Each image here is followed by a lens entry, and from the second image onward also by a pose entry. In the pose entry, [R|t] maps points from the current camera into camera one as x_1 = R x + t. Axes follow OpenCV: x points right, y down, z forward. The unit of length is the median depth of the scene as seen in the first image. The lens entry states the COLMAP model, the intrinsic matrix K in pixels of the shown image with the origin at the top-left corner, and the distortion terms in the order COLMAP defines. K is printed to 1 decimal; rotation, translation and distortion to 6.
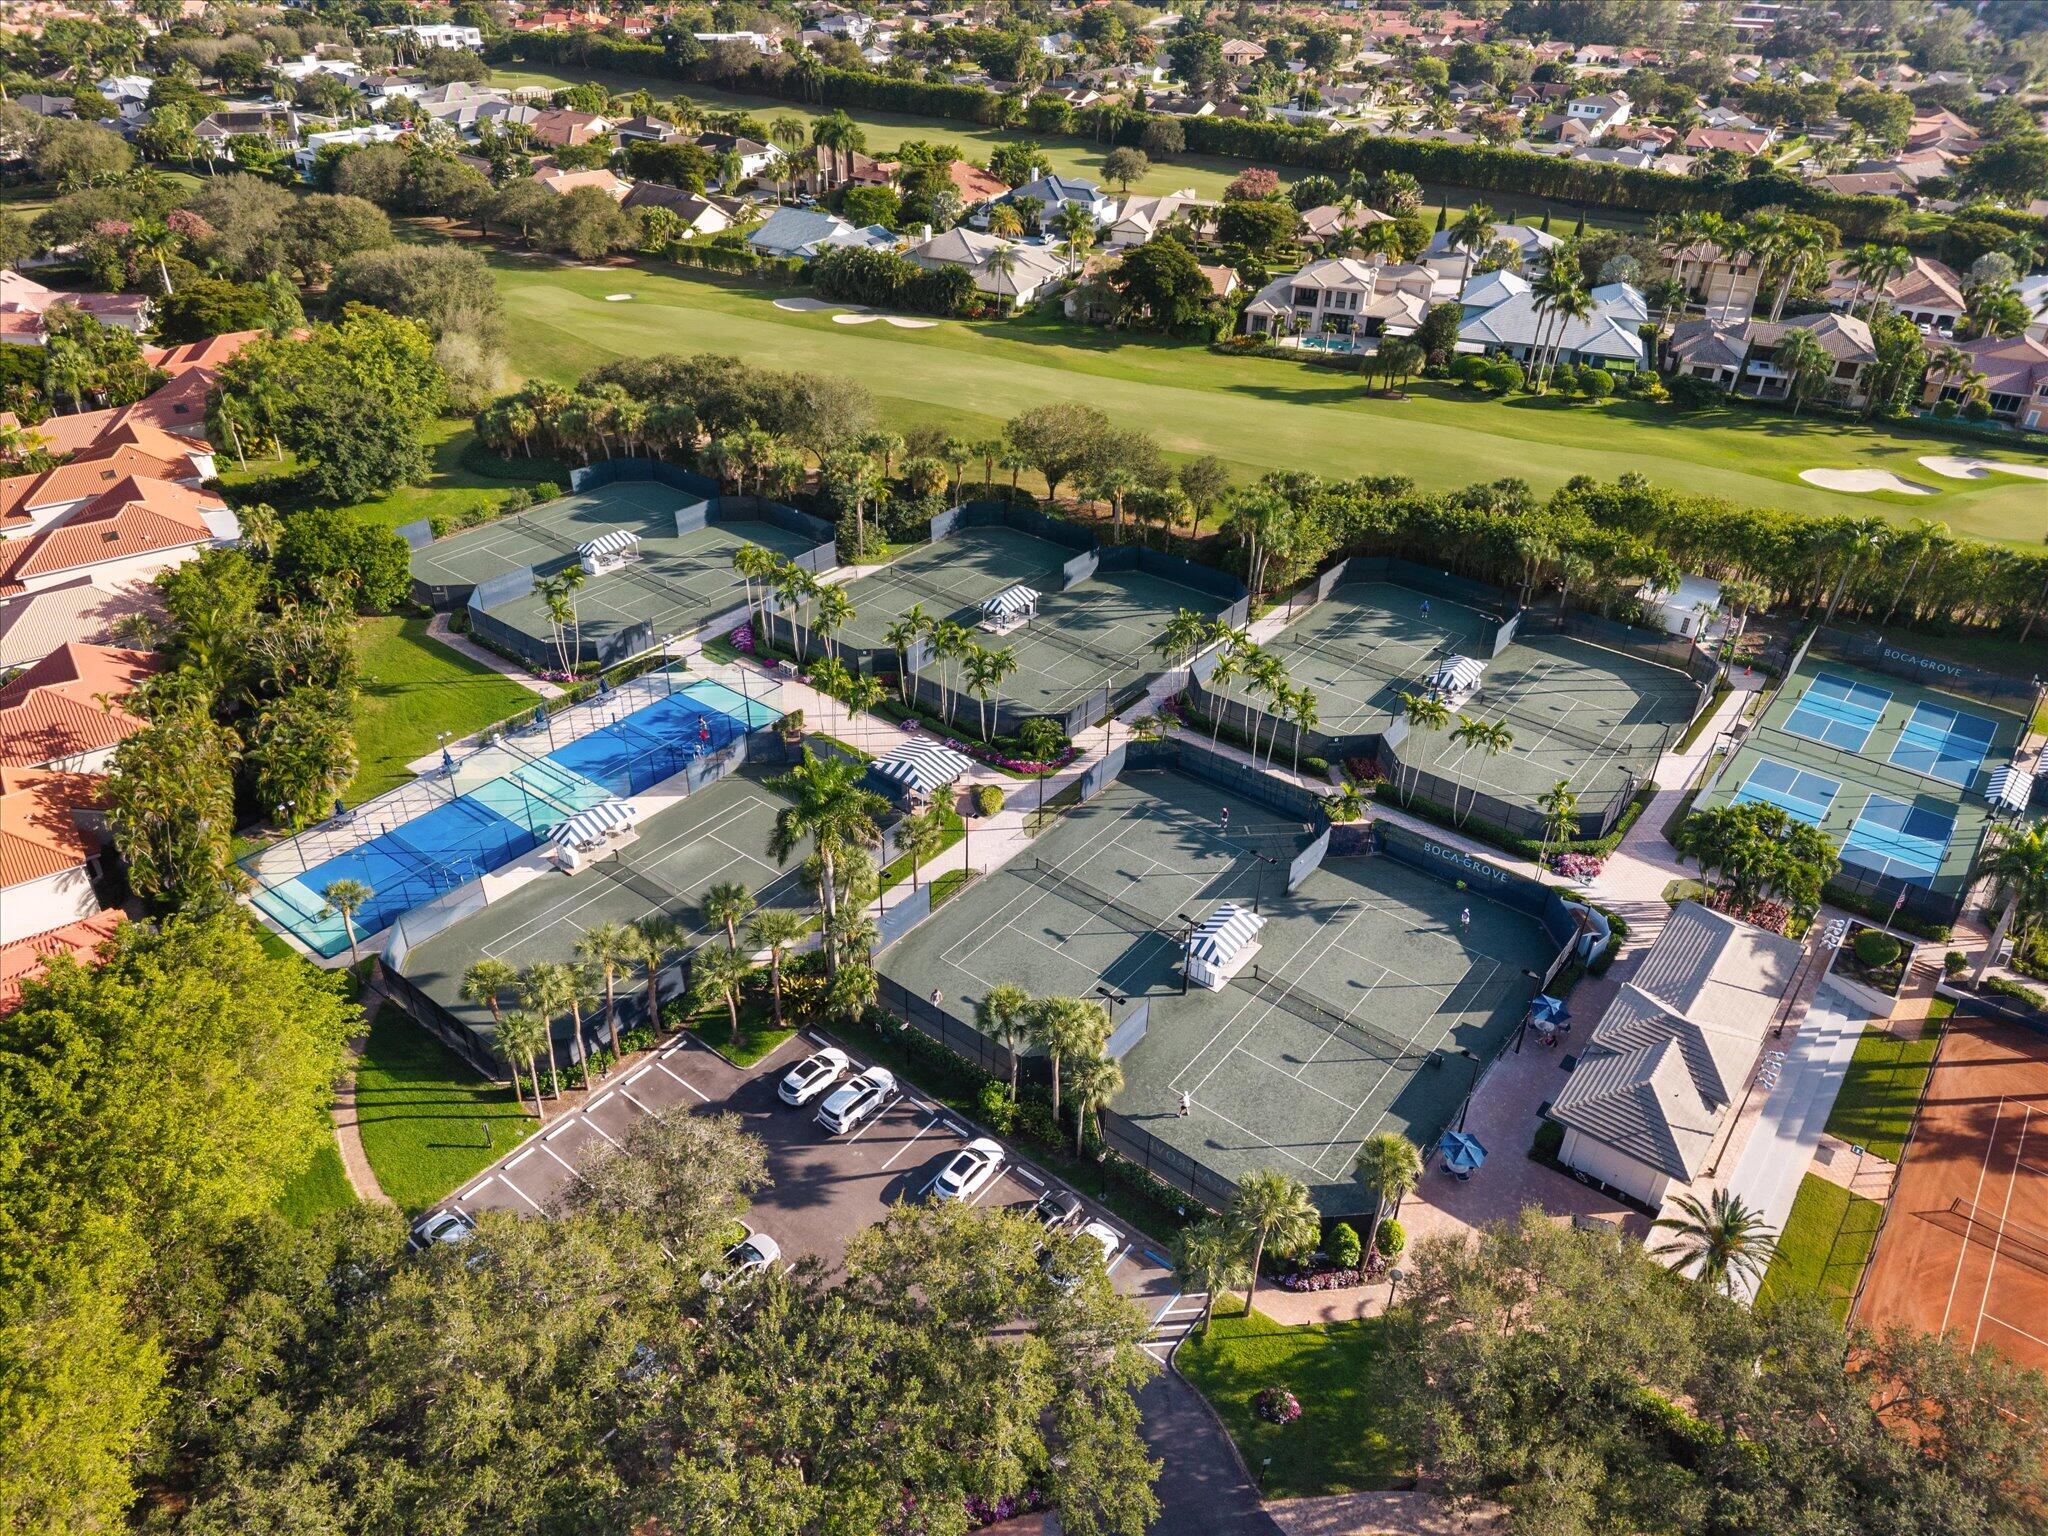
lens RADIAL K [[1374.6, 0, 1015.9], [0, 1374.6, 774.2], [0, 0, 1]] dist [0.006697, -0.007139]
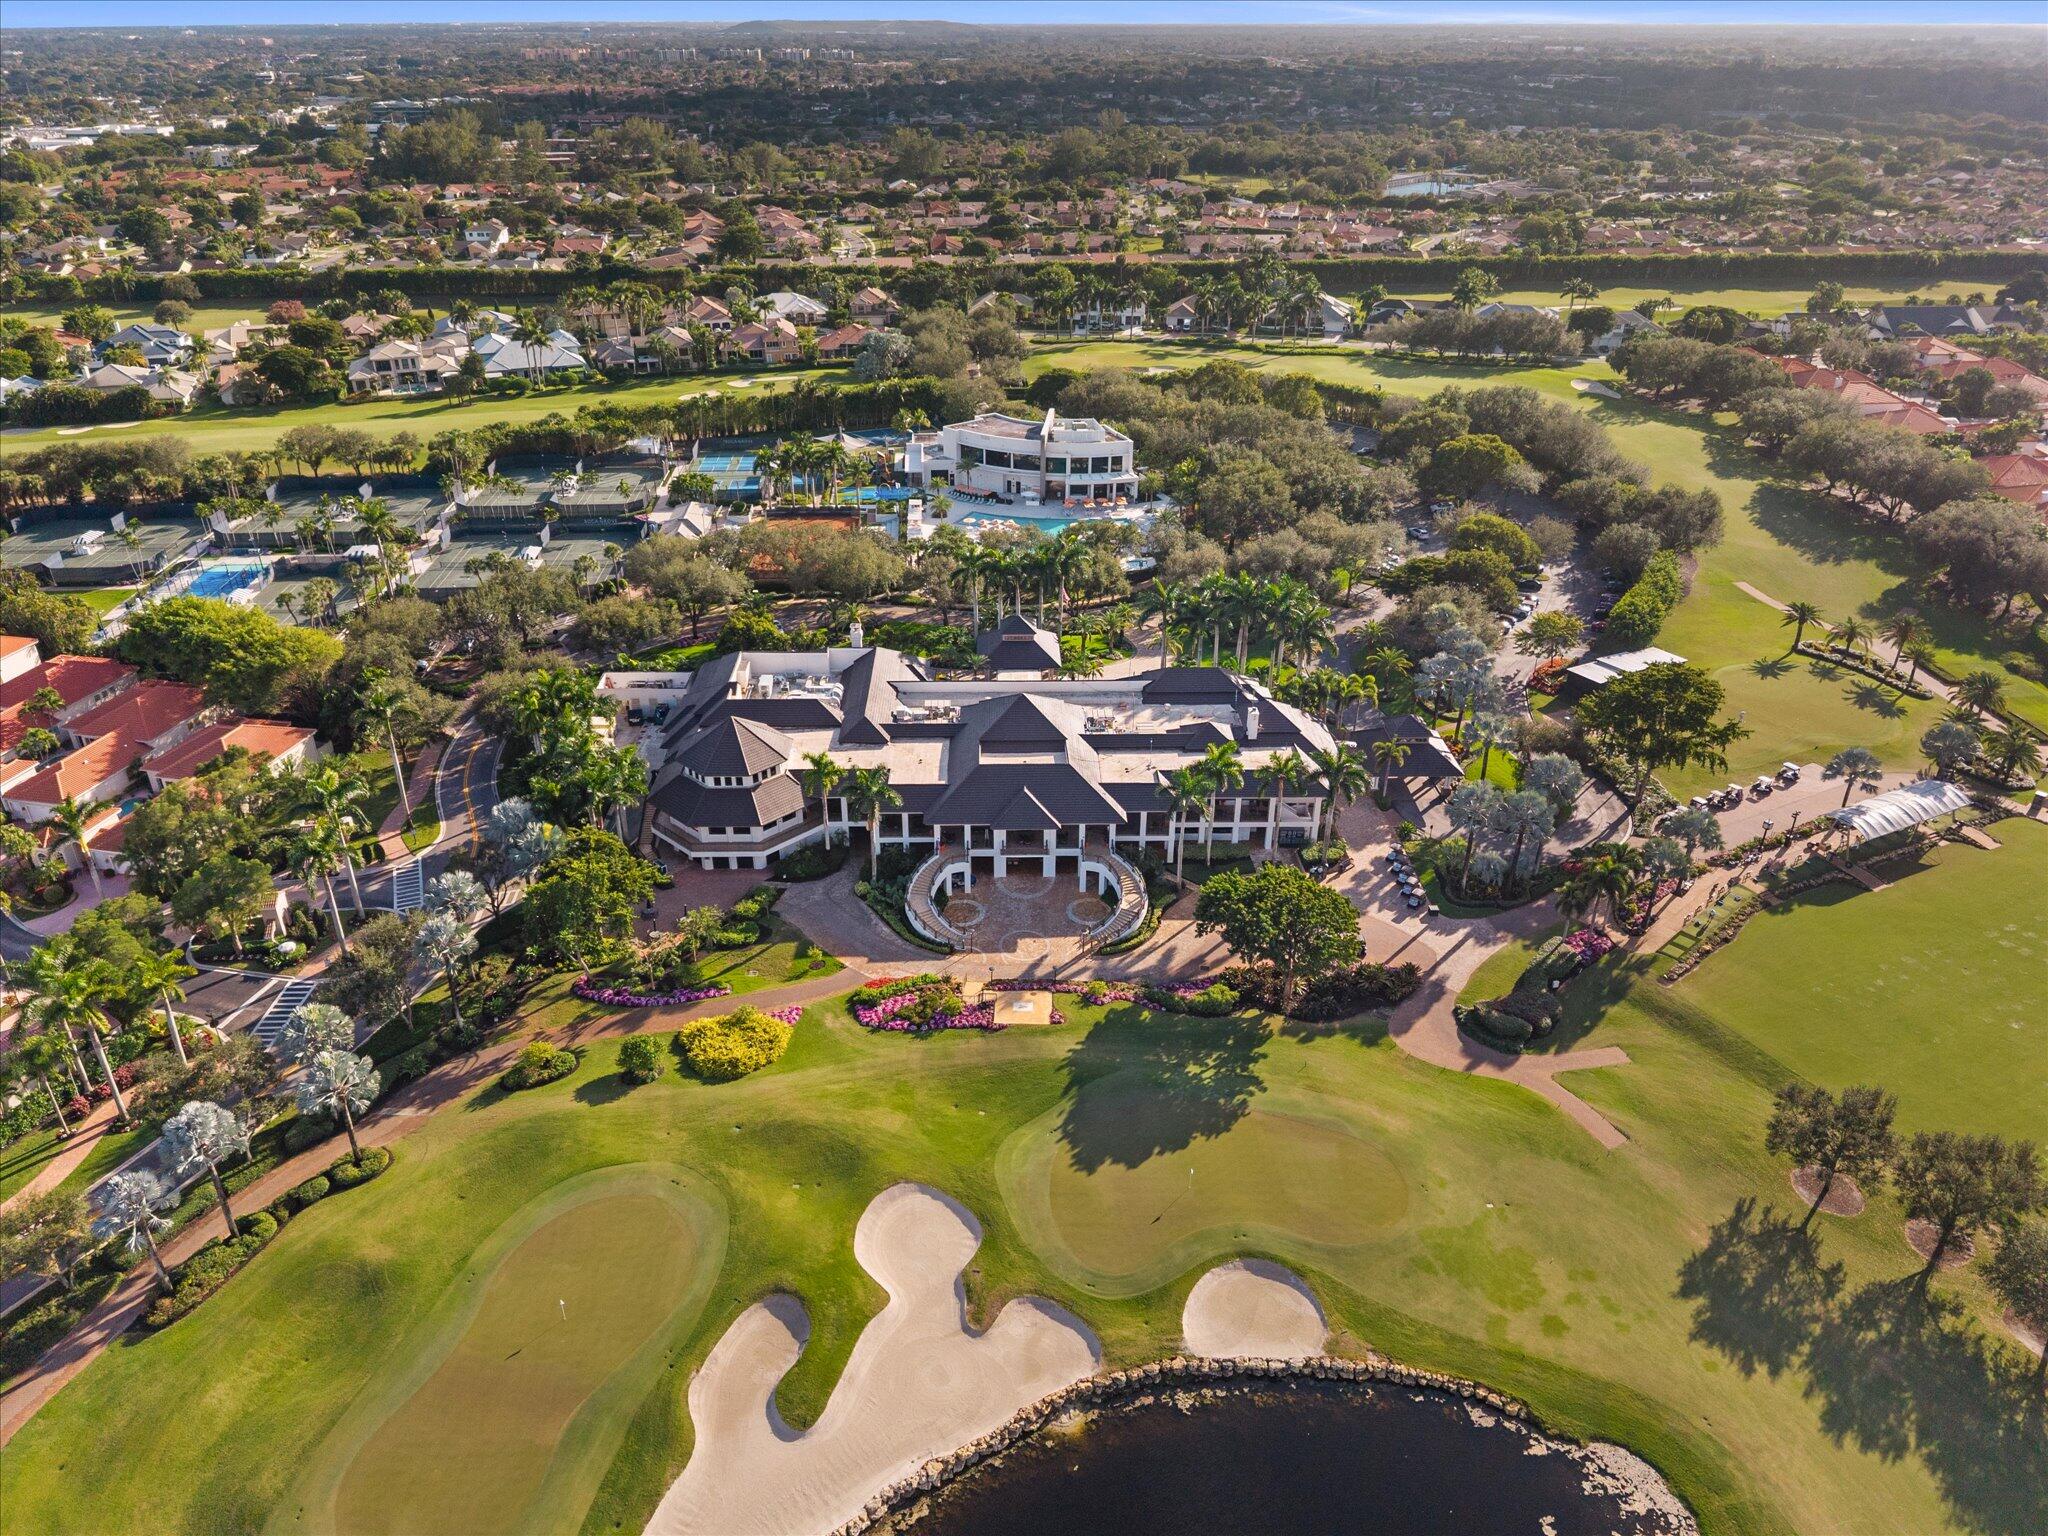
lens RADIAL K [[1374.6, 0, 1015.9], [0, 1374.6, 774.2], [0, 0, 1]] dist [0.006697, -0.007139]
pose [[0.740733, -0.334268, 0.582734, -0.276270], [0.373704, 0.925852, 0.056060, 0.233110], [-0.558265, 0.176245, 0.810727, -0.529081]]
